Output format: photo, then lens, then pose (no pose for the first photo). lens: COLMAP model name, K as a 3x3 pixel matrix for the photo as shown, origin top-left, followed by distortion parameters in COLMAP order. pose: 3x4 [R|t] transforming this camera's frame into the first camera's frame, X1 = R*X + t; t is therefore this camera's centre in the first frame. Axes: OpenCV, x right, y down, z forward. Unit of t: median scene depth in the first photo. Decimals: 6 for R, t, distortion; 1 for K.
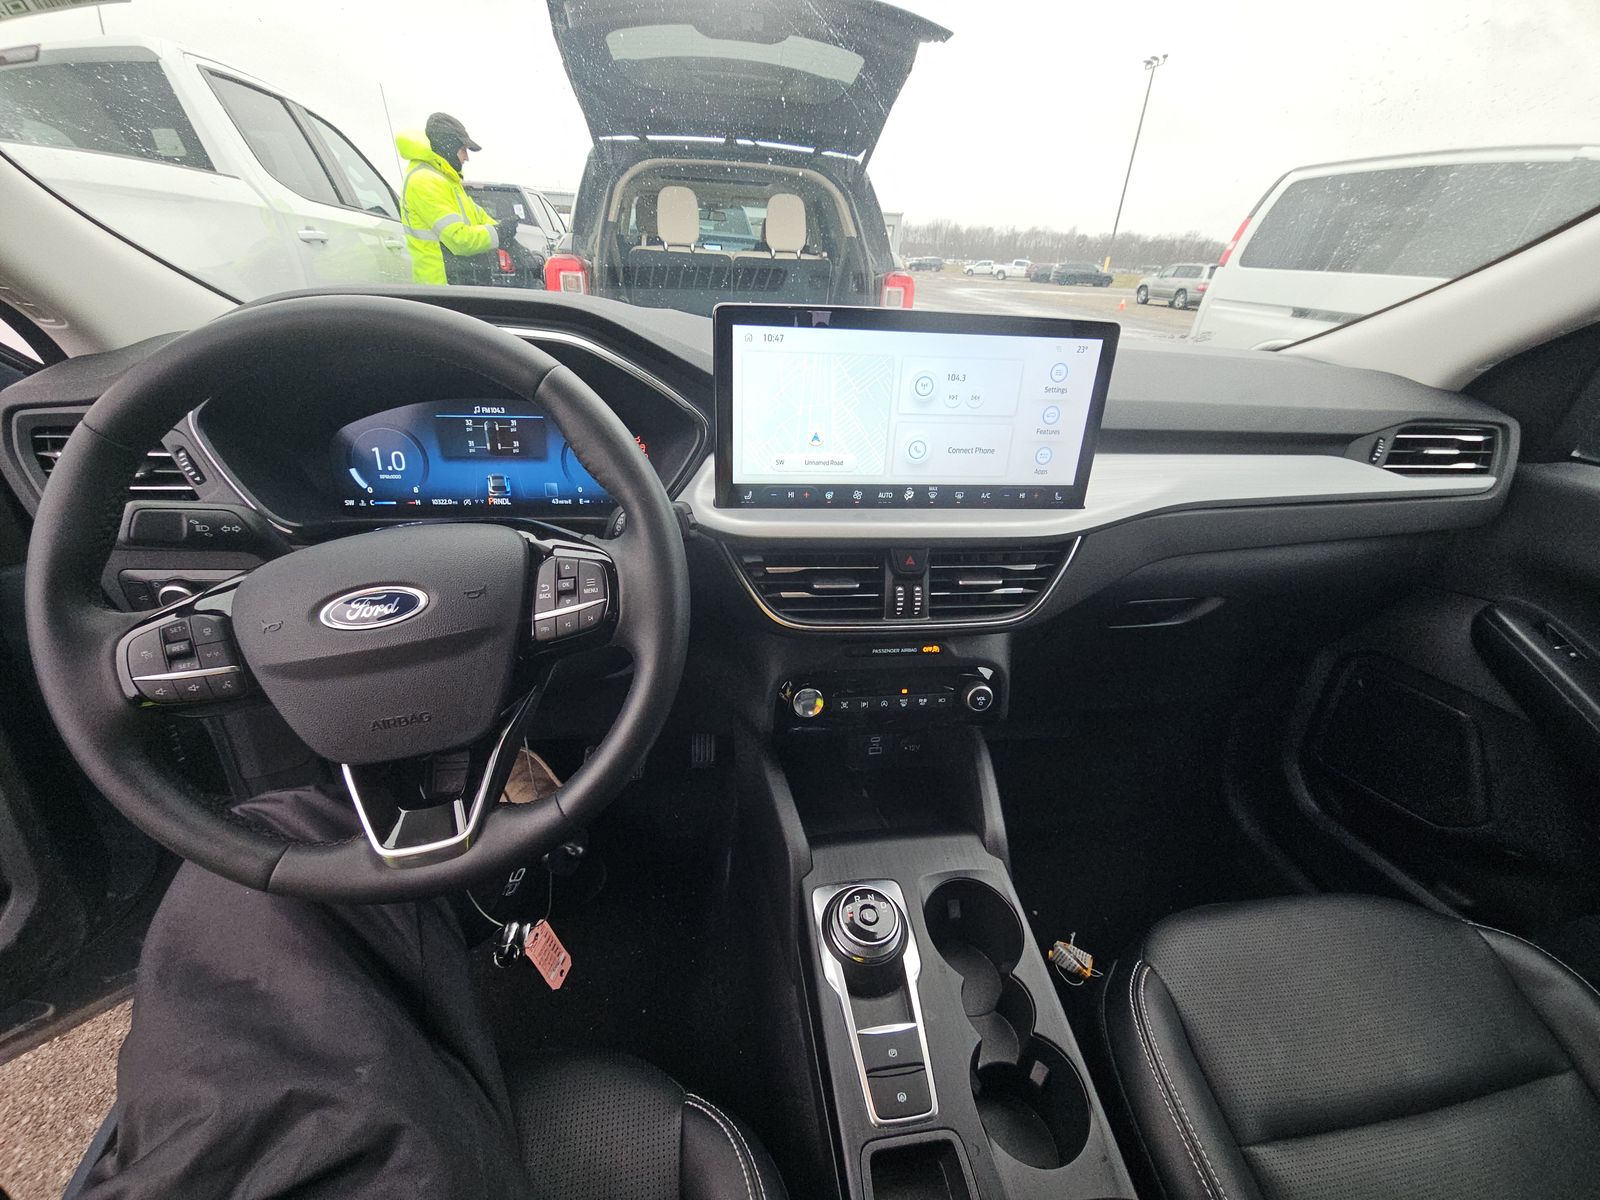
lens RADIAL K [[595.5, 0, 800.0], [0, 595.5, 600.0], [0, 0, 1]] dist [0.002322, 0.000280]
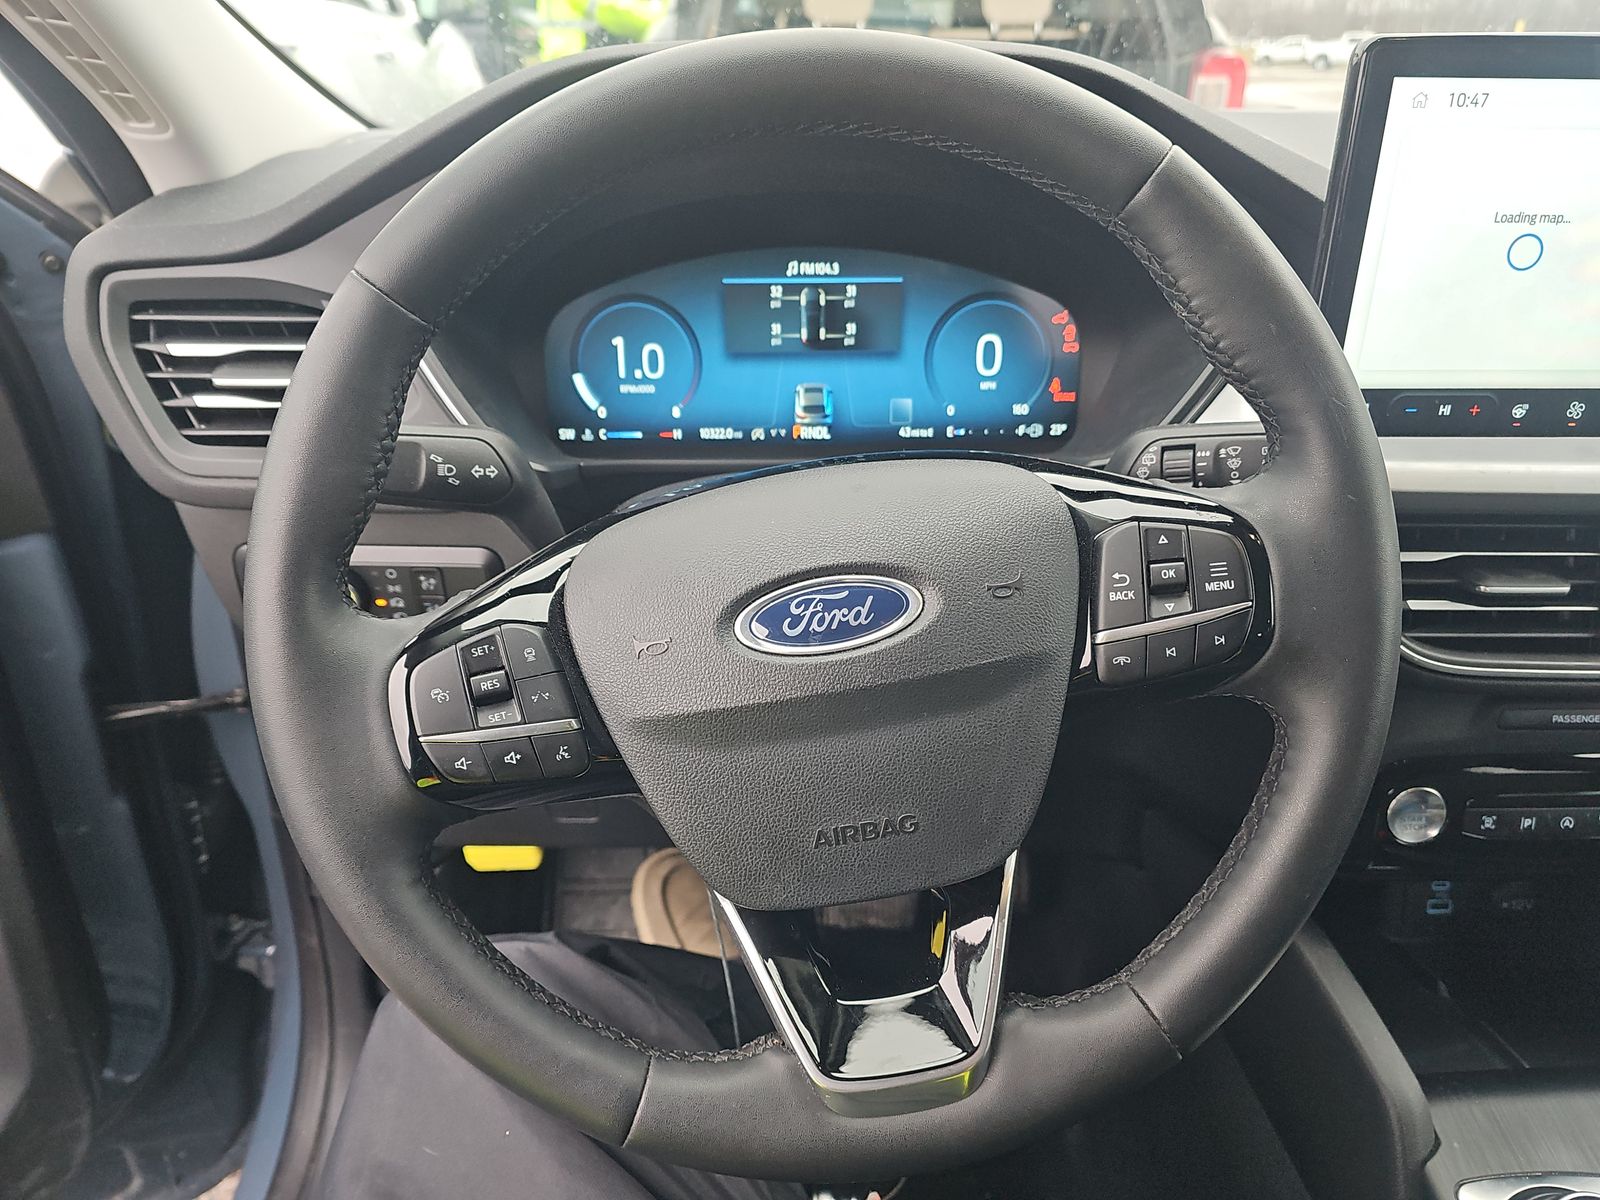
lens RADIAL K [[969.6, 0, 800.0], [0, 969.6, 600.0], [0, 0, 1]] dist [0.045604, -0.033293]
pose [[0.994509, 0.013787, -0.103738, -0.433771], [-0.015935, 0.999675, -0.019905, 0.011667], [0.103429, 0.021449, 0.994406, 0.093580]]
